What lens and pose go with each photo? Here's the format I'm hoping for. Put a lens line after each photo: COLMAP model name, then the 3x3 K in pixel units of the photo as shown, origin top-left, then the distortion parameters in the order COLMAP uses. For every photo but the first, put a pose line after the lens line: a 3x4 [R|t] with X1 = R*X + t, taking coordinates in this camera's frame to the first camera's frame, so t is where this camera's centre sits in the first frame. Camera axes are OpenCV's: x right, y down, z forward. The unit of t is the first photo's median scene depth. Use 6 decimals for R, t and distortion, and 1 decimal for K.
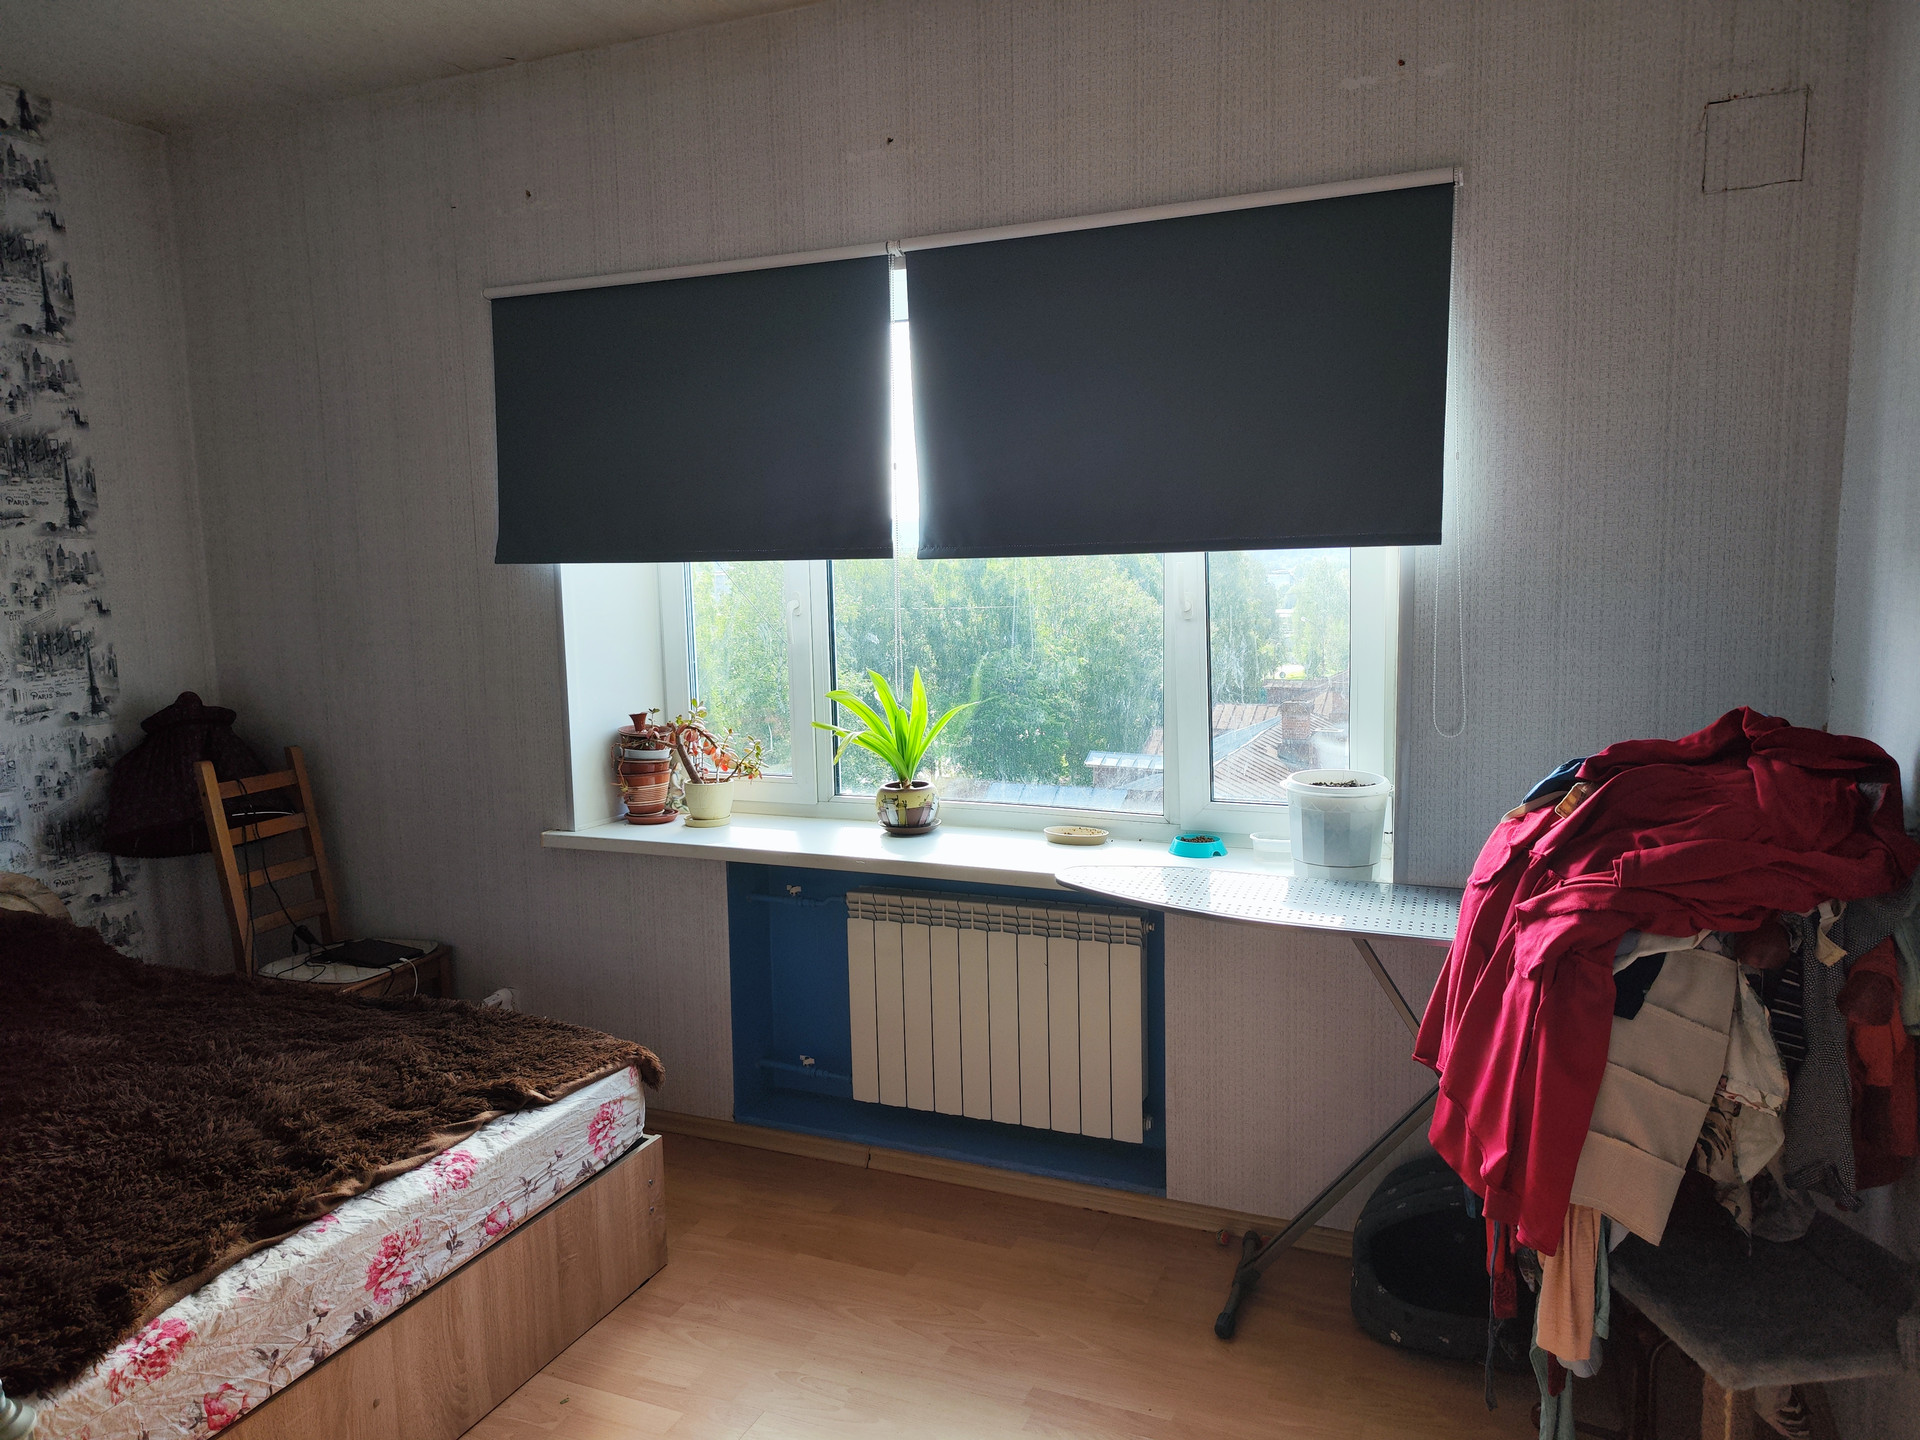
lens RADIAL K [[1337.2, 0, 954.9], [0, 1337.2, 716.0], [0, 0, 1]] dist [0.043997, -0.029379]
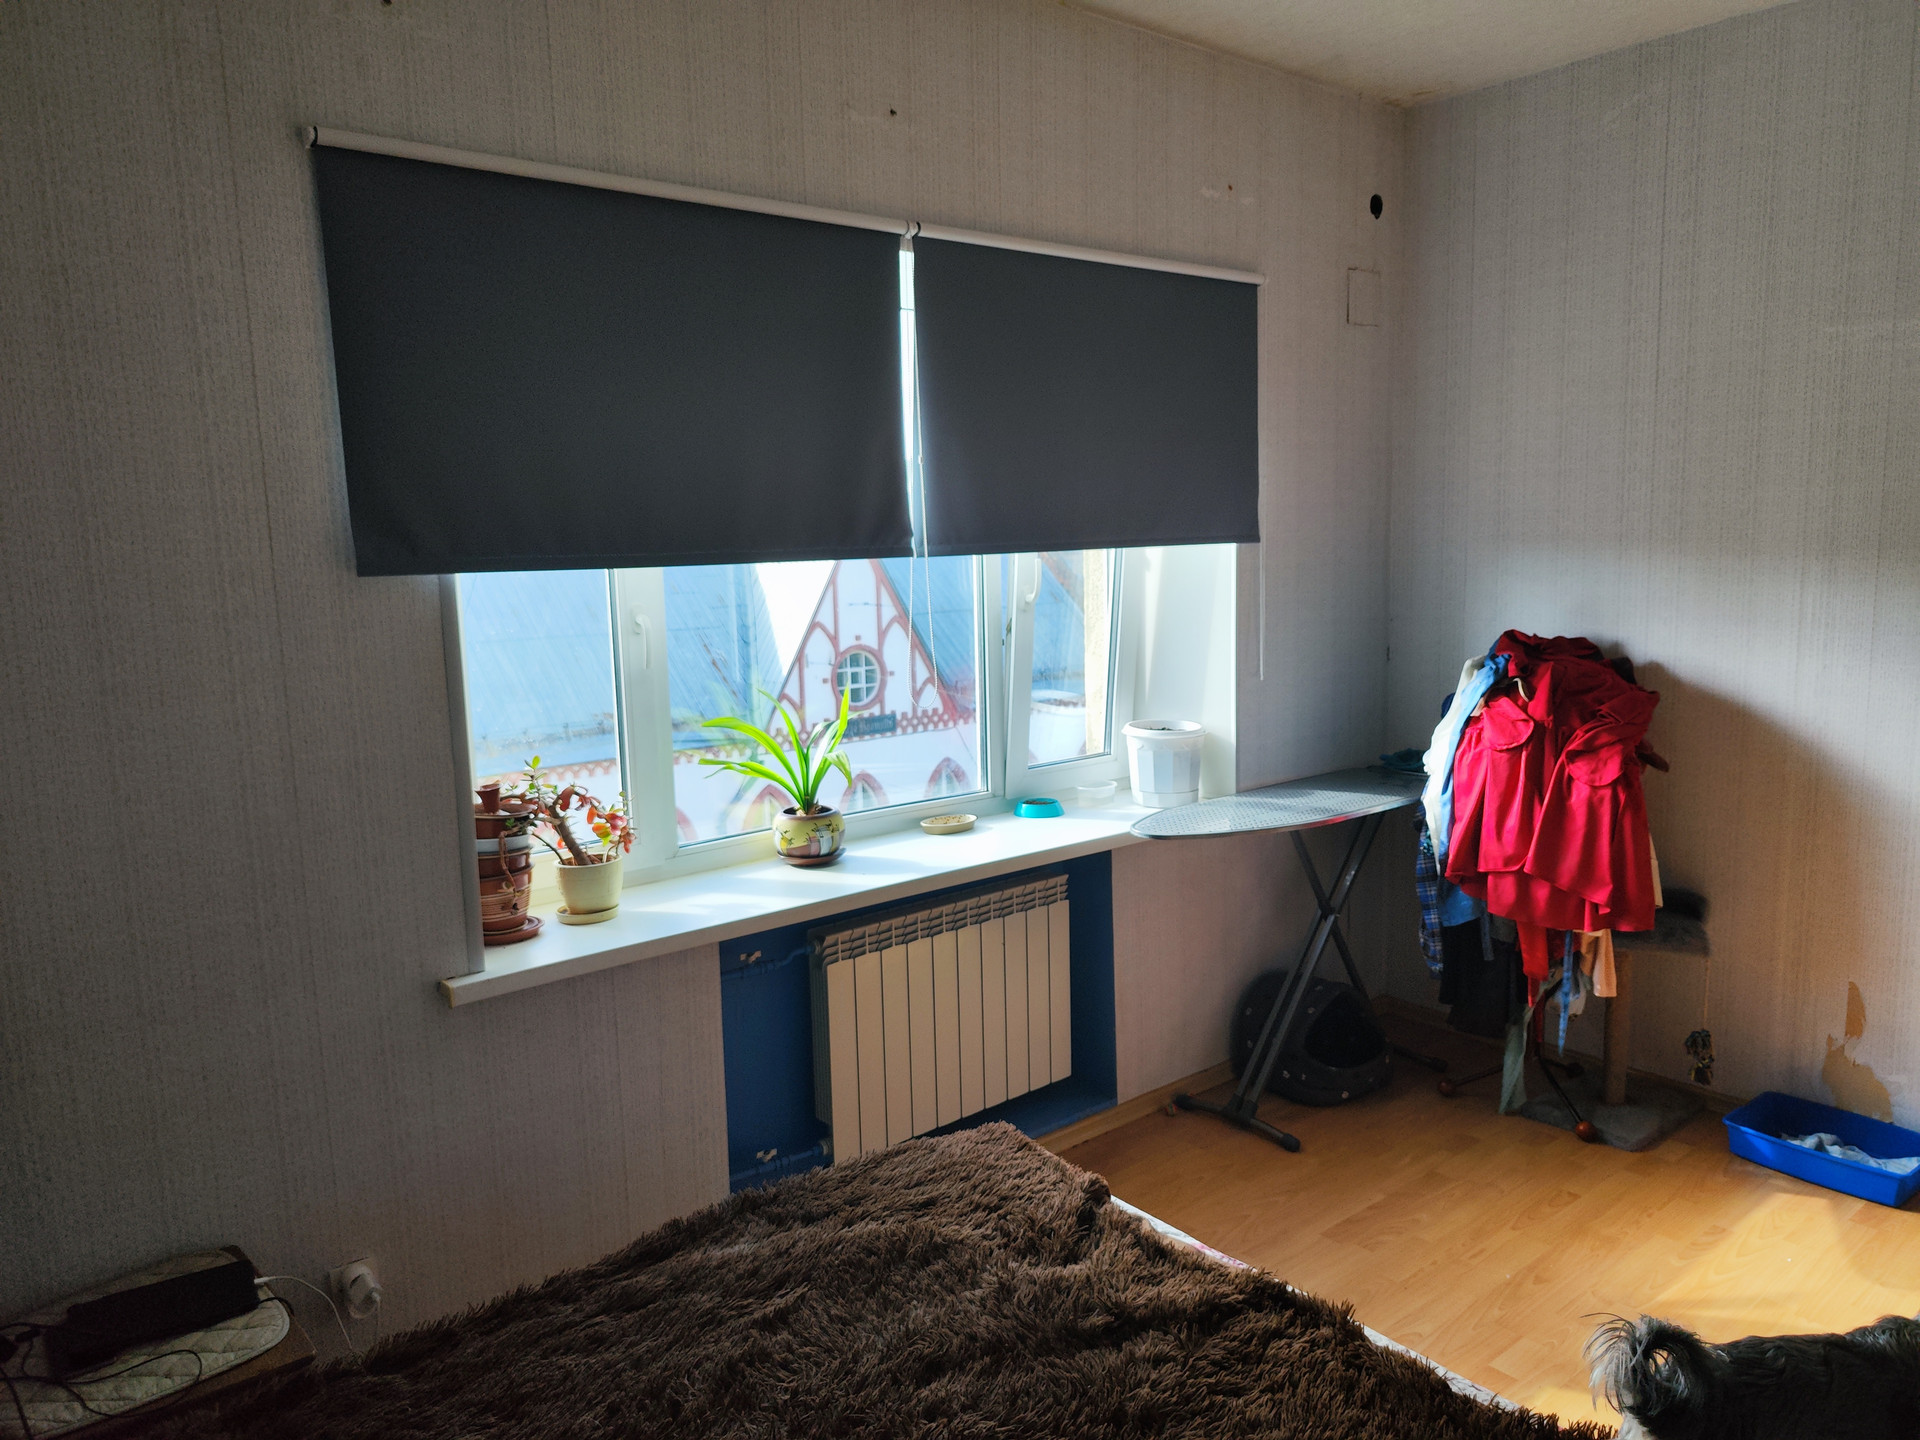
lens RADIAL K [[1337.2, 0, 949.1], [0, 1337.2, 723.1], [0, 0, 1]] dist [0.043997, -0.029379]
pose [[0.464211, -0.114054, 0.878351, -0.950183], [0.126128, 0.990081, 0.061903, -0.062794], [-0.876698, 0.082049, 0.473992, 0.586351]]
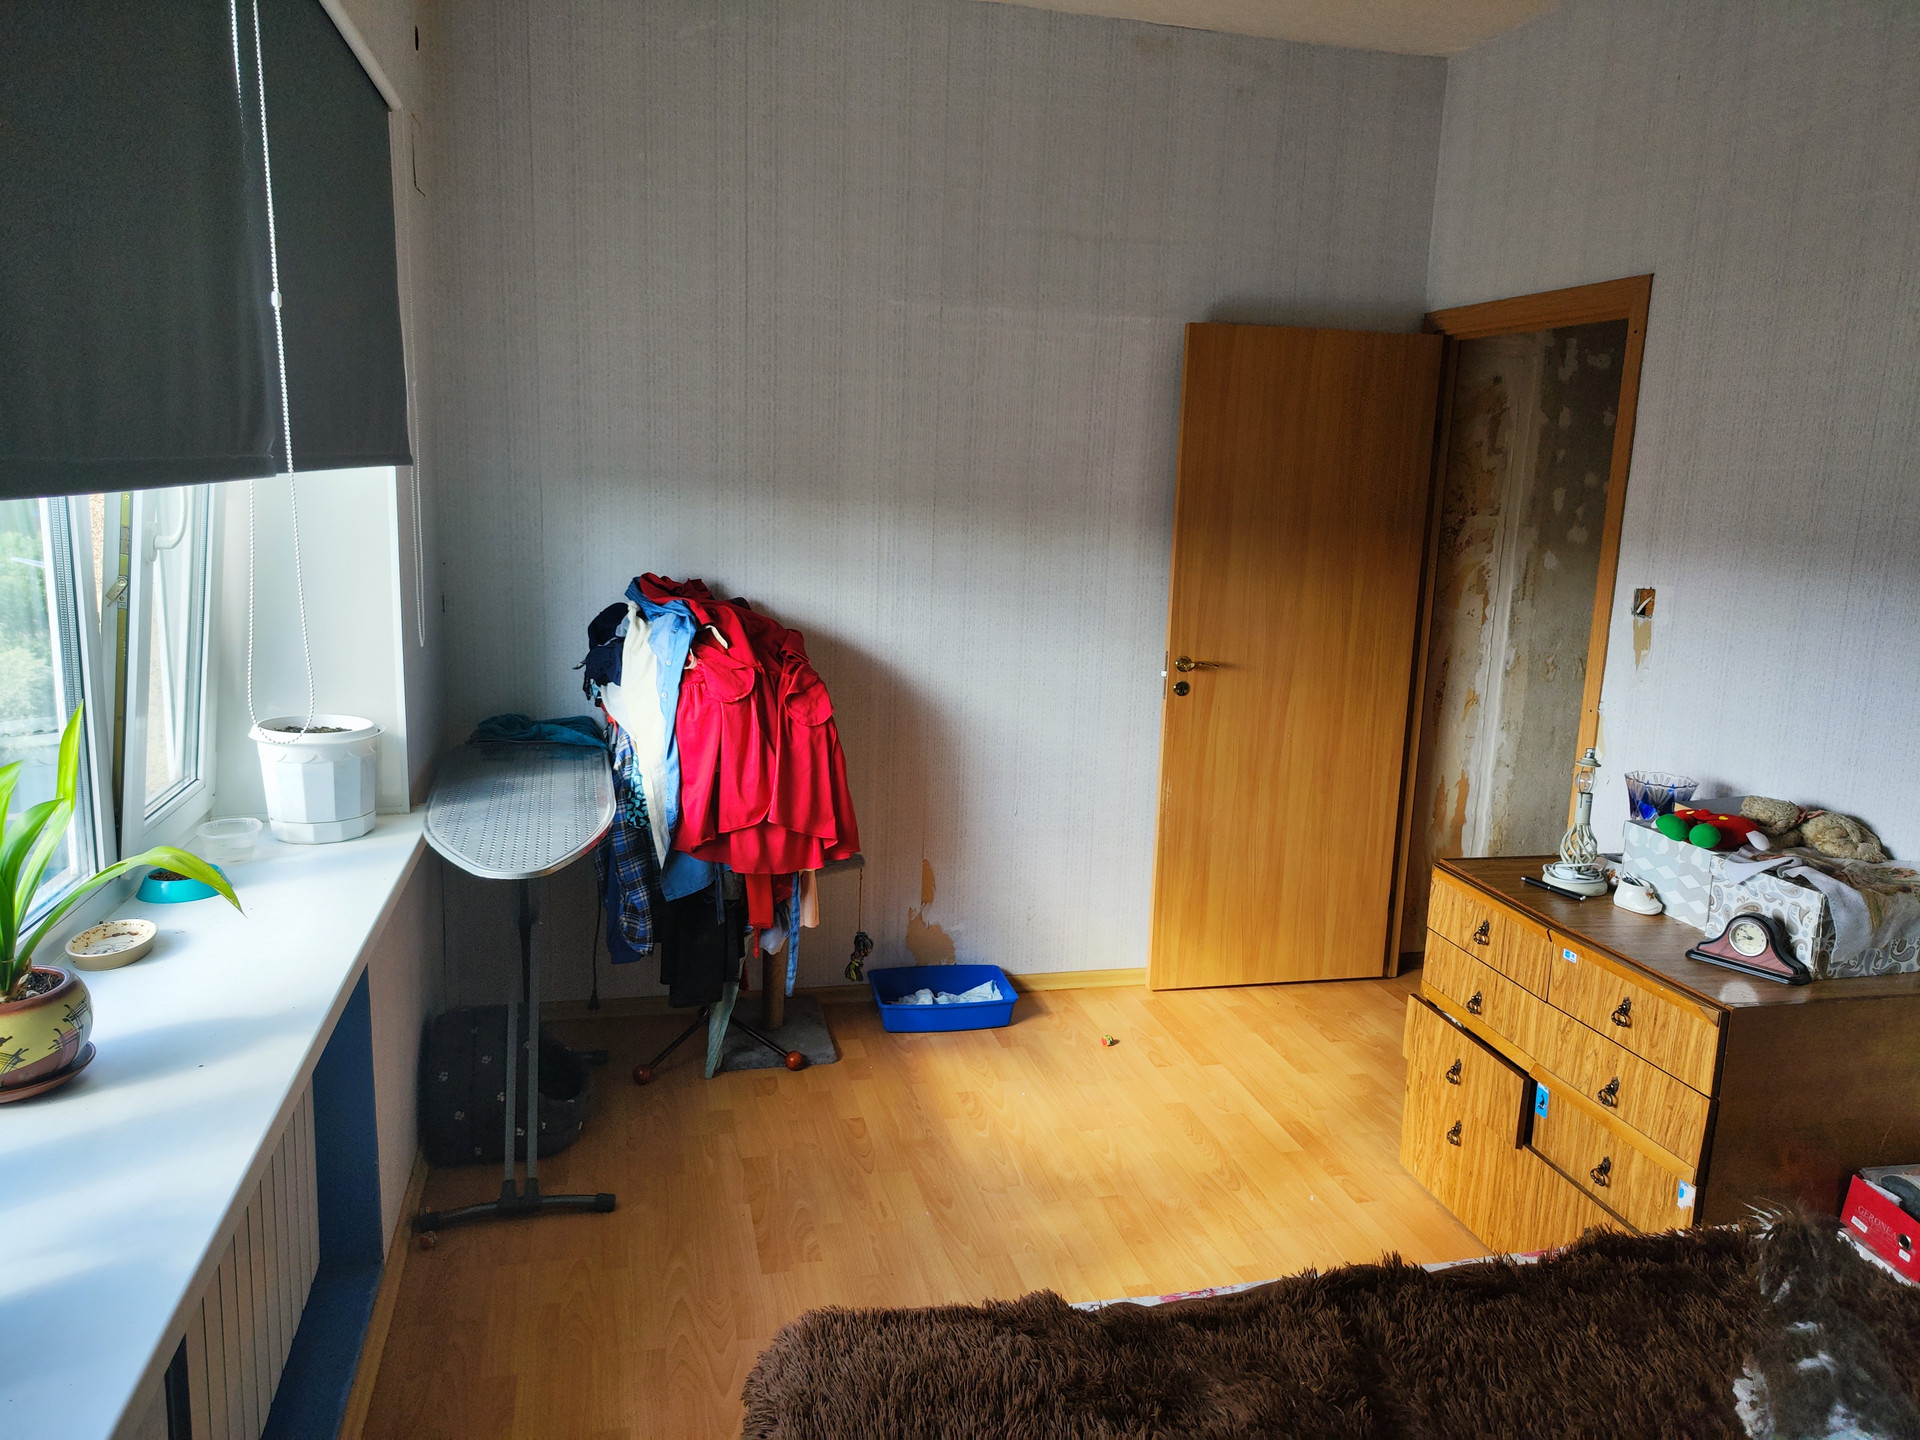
lens RADIAL K [[1337.2, 0, 953.9], [0, 1337.2, 724.8], [0, 0, 1]] dist [0.043997, -0.029379]
pose [[-0.595754, -0.147982, 0.789416, -0.687335], [0.081355, 0.966706, 0.242613, -0.139210], [-0.799036, 0.208761, -0.563880, 1.190957]]
